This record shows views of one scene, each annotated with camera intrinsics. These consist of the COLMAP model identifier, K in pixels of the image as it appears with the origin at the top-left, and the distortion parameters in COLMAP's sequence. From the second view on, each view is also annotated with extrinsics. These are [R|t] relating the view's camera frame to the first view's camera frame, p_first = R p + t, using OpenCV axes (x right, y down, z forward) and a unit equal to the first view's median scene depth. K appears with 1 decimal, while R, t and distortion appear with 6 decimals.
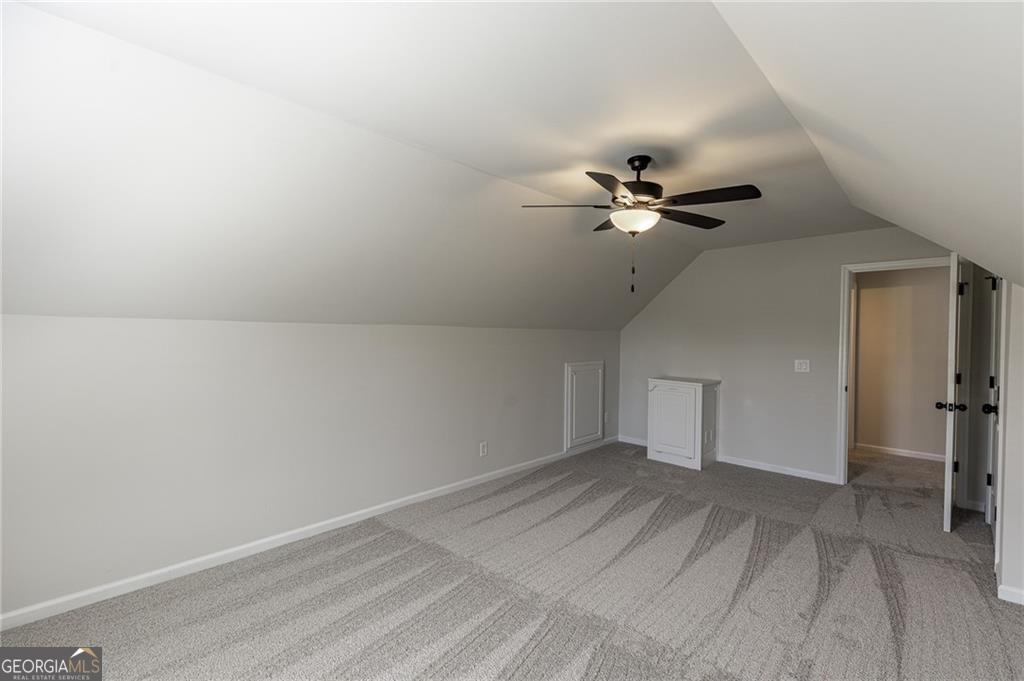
lens RADIAL K [[456.9, 0, 519.8], [0, 456.9, 341.9], [0, 0, 1]] dist [0.009650, -0.000313]
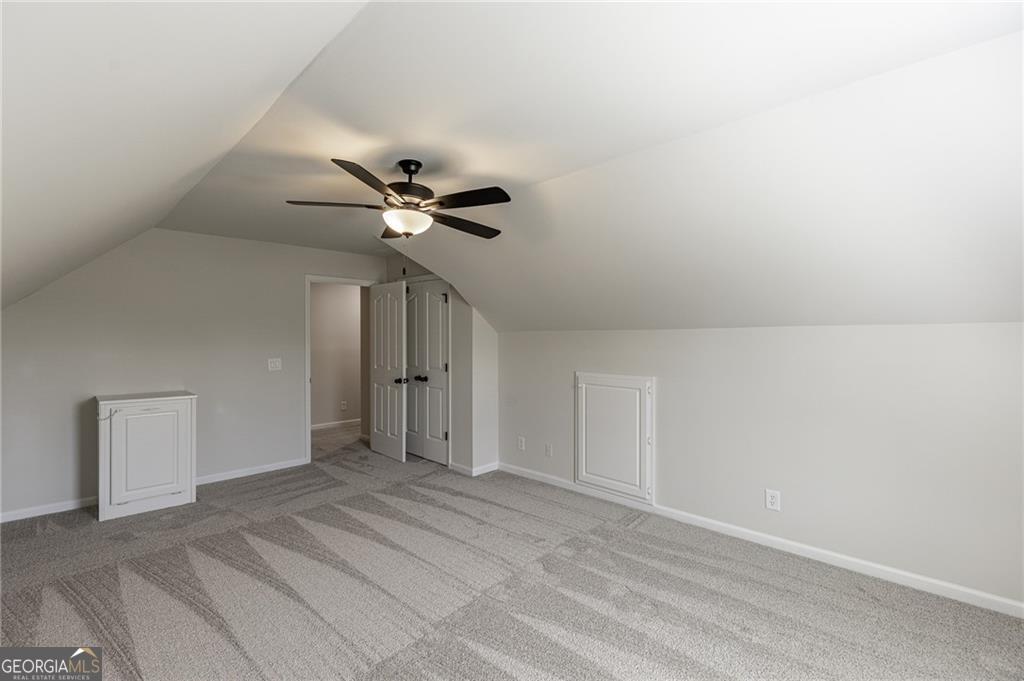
lens RADIAL K [[456.9, 0, 519.8], [0, 456.9, 341.9], [0, 0, 1]] dist [0.009650, -0.000313]
pose [[0.026912, -0.025280, 0.999318, -0.589142], [0.022686, 0.999438, 0.024673, -0.017789], [-0.999380, 0.022007, 0.027471, 0.572483]]
